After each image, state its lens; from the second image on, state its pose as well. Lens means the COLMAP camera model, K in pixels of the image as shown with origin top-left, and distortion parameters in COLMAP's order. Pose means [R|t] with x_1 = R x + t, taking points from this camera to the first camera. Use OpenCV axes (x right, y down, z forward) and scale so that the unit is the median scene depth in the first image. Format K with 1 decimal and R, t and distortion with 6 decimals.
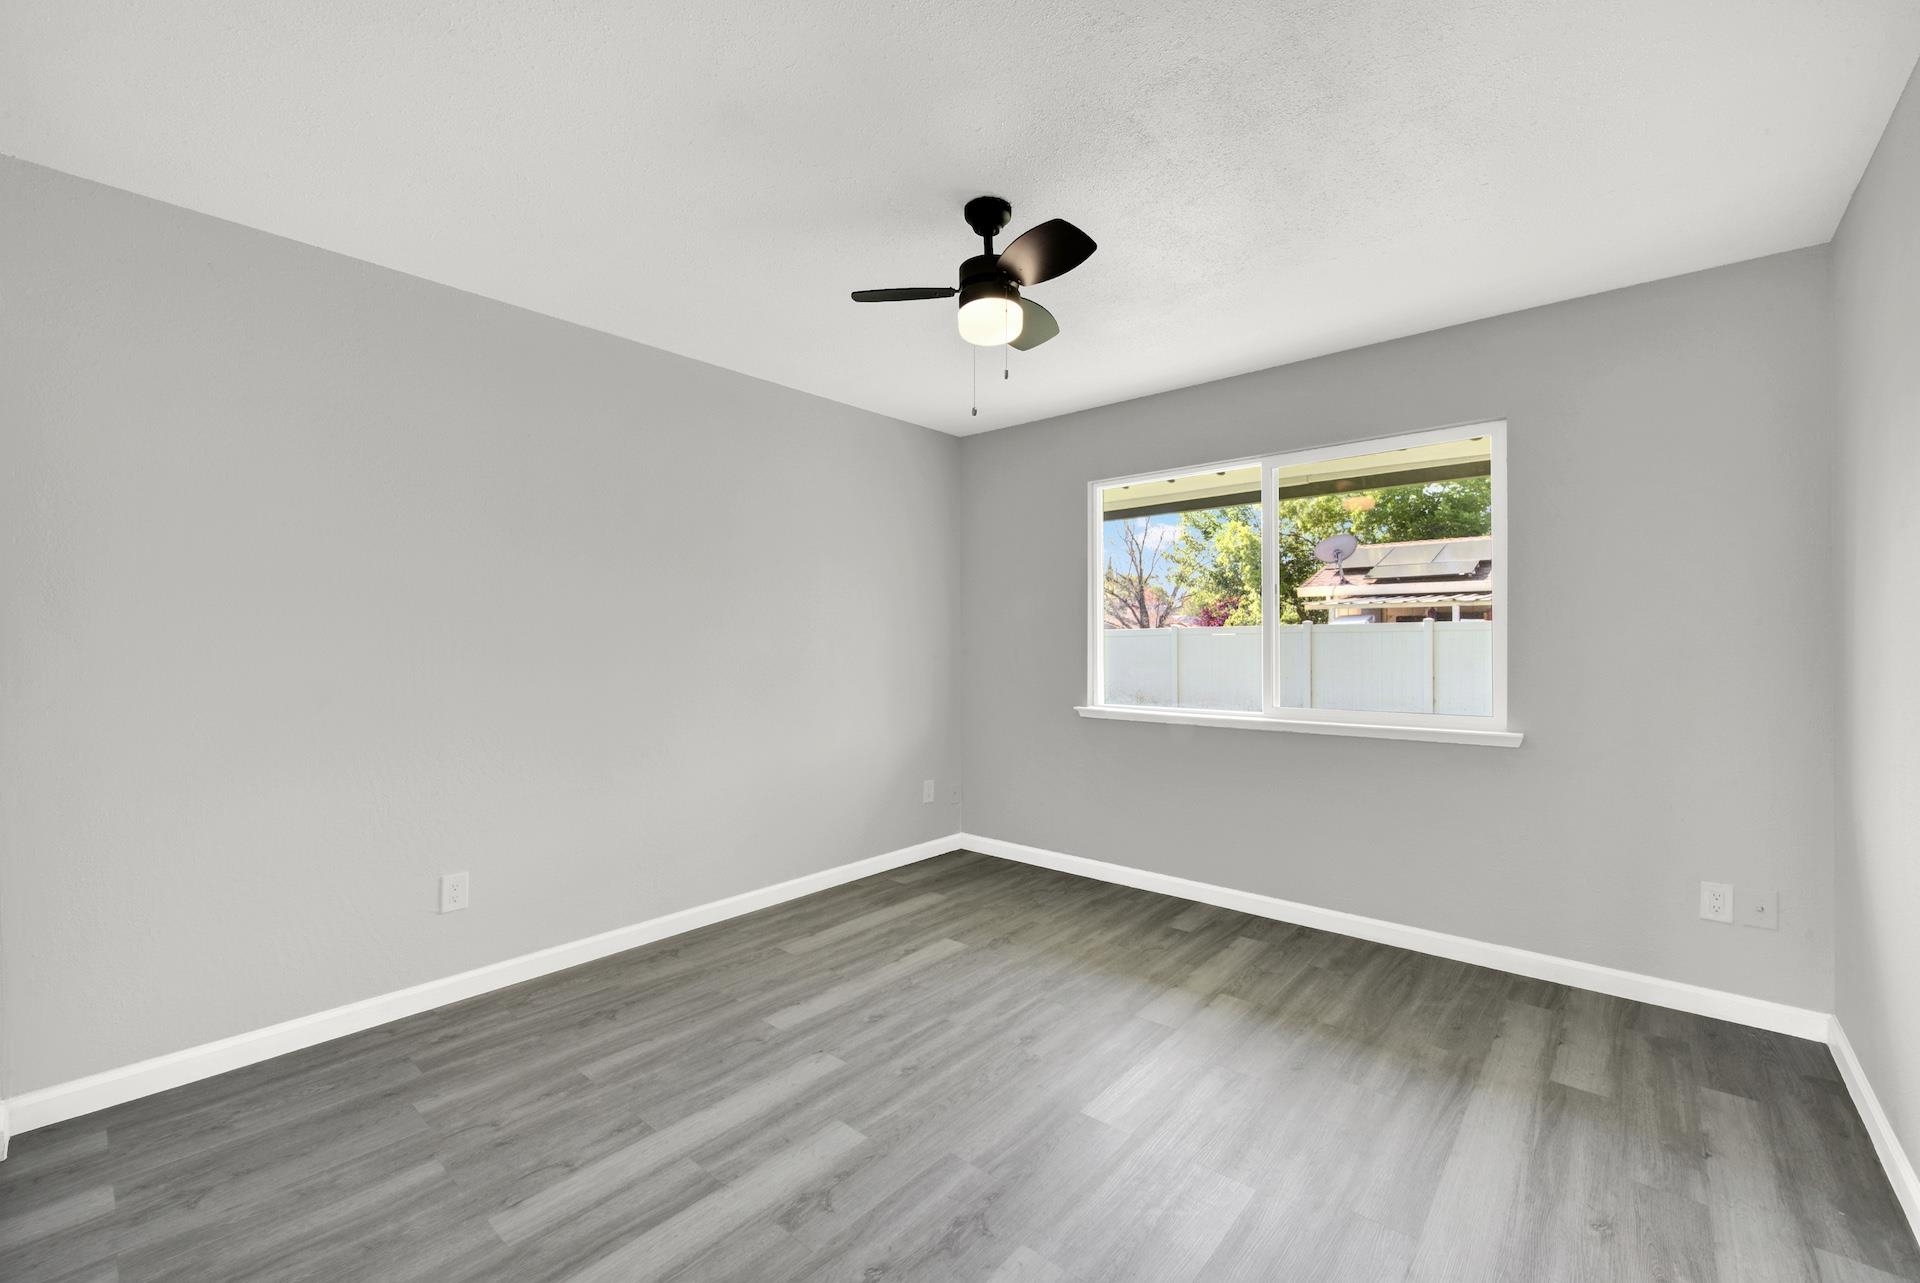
lens RADIAL K [[790.1, 0, 947.0], [0, 790.1, 636.5], [0, 0, 1]] dist [0.000733, -0.001015]
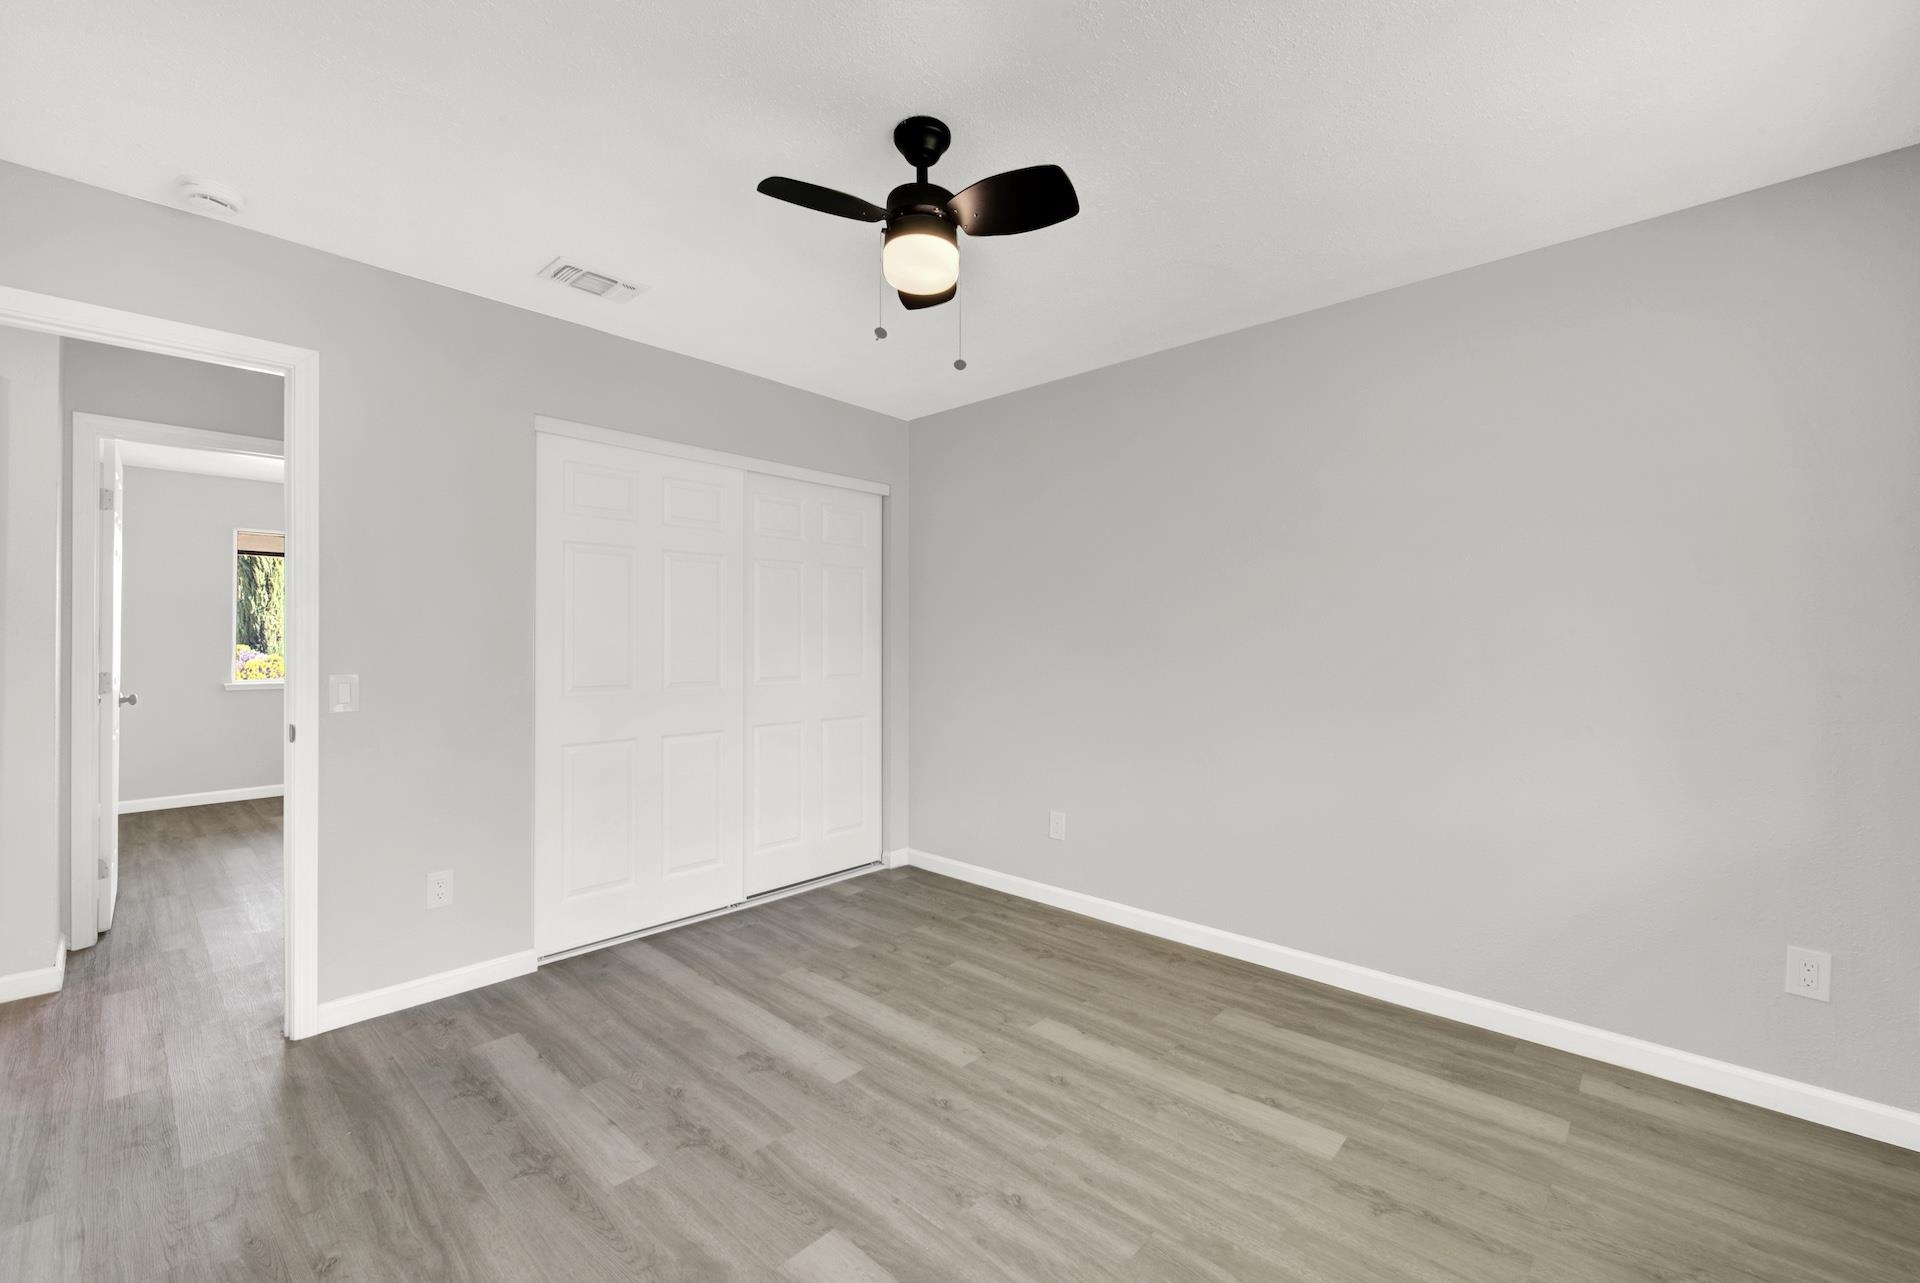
lens RADIAL K [[790.1, 0, 959.4], [0, 790.1, 639.6], [0, 0, 1]] dist [0.000733, -0.001015]
pose [[-0.029882, 0.000245, -0.999553, 0.775609], [0.005021, 0.999987, 0.000095, 0.005781], [0.999541, -0.005016, -0.029883, 0.932166]]
